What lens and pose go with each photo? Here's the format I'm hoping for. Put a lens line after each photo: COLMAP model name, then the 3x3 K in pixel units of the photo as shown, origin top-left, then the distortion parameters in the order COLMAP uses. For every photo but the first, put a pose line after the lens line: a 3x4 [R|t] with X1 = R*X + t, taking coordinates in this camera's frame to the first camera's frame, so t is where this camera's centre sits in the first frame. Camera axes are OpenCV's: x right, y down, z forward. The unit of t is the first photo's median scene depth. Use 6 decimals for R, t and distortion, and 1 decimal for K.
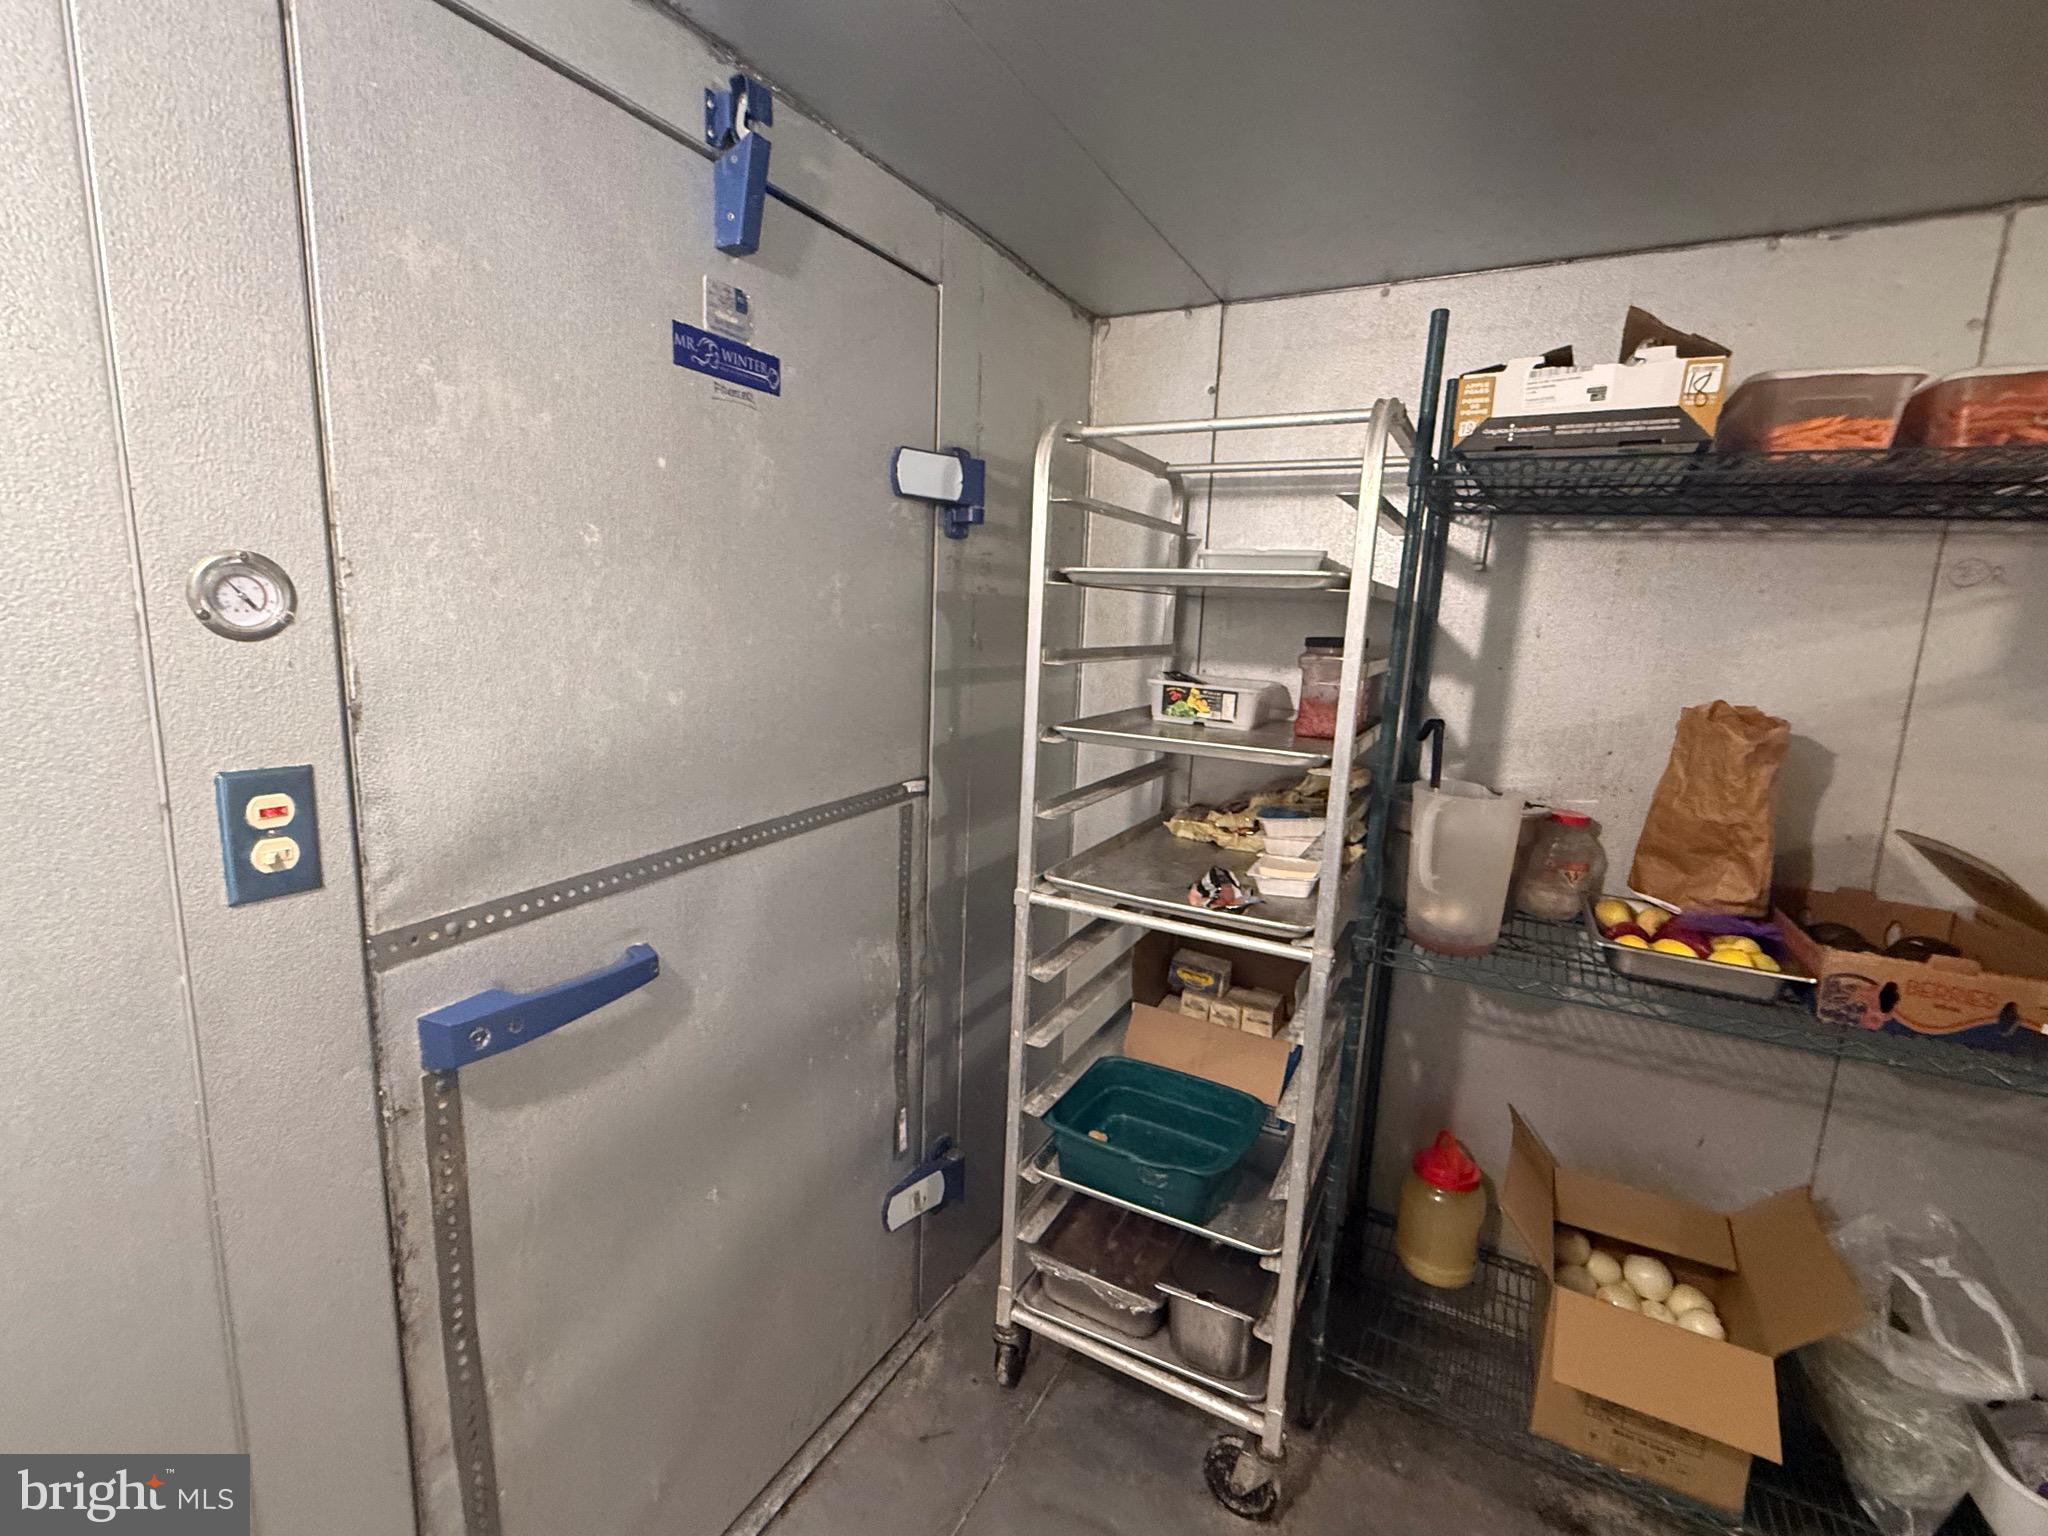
lens RADIAL K [[910.0, 0, 1024.5], [0, 910.0, 769.8], [0, 0, 1]] dist [-0.001946, 0.000667]
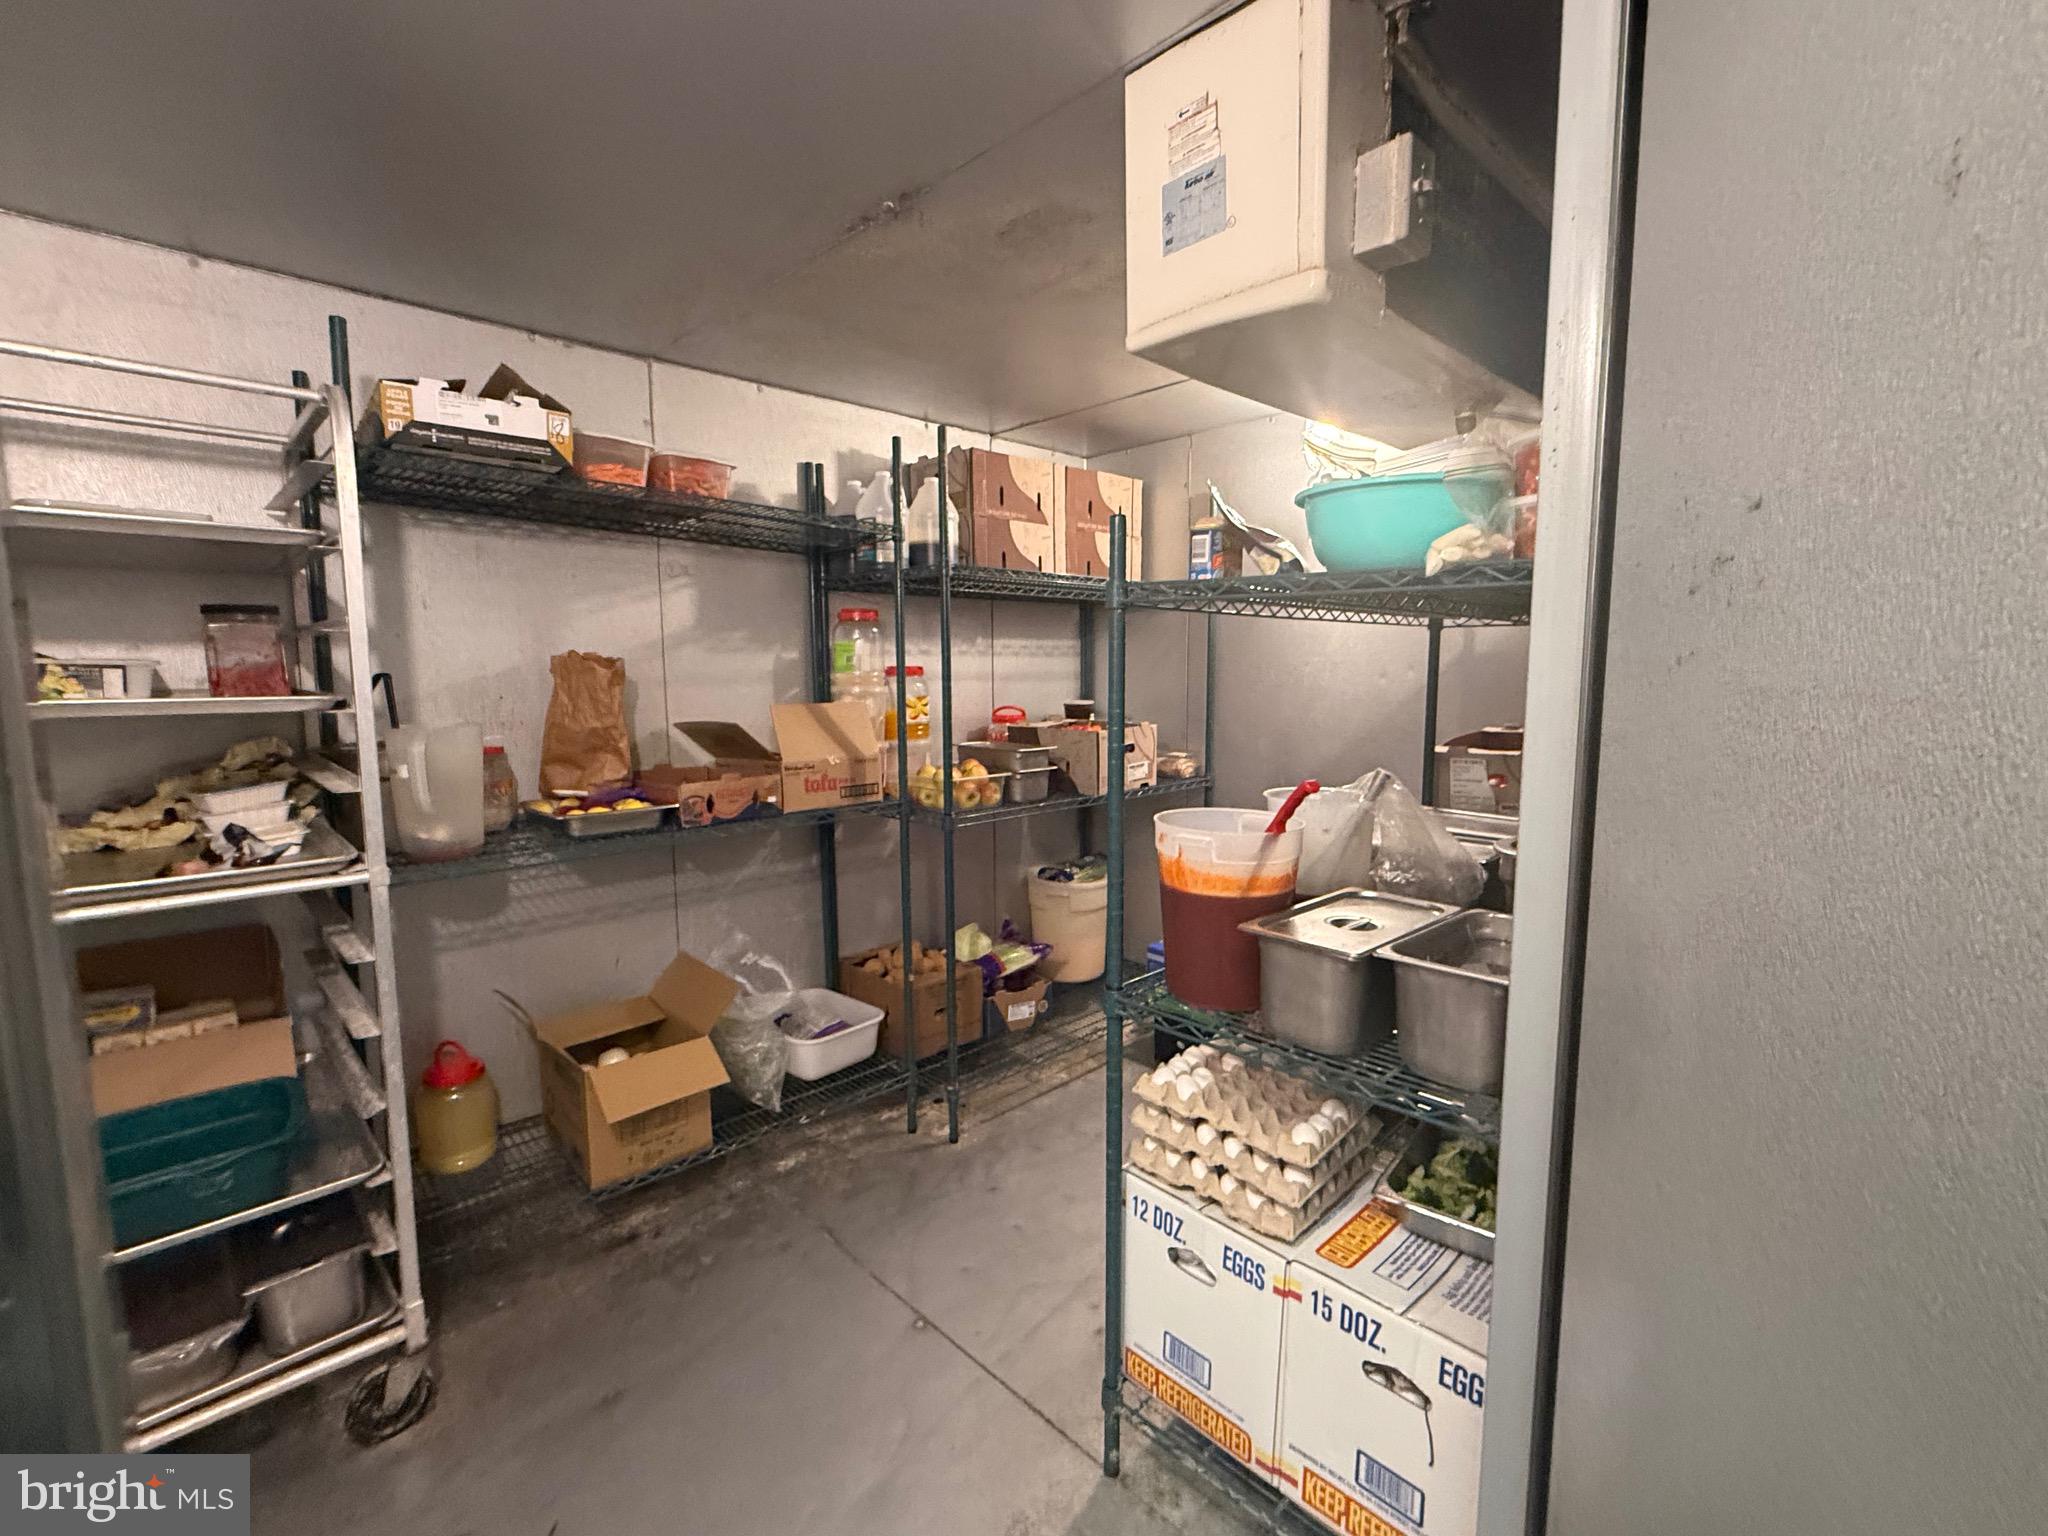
lens RADIAL K [[910.0, 0, 1023.6], [0, 910.0, 764.7], [0, 0, 1]] dist [-0.001946, 0.000667]
pose [[0.297788, -0.145318, 0.943507, -0.436117], [0.175563, 0.979825, 0.095501, 0.096433], [-0.938350, 0.137206, 0.317292, -0.114169]]
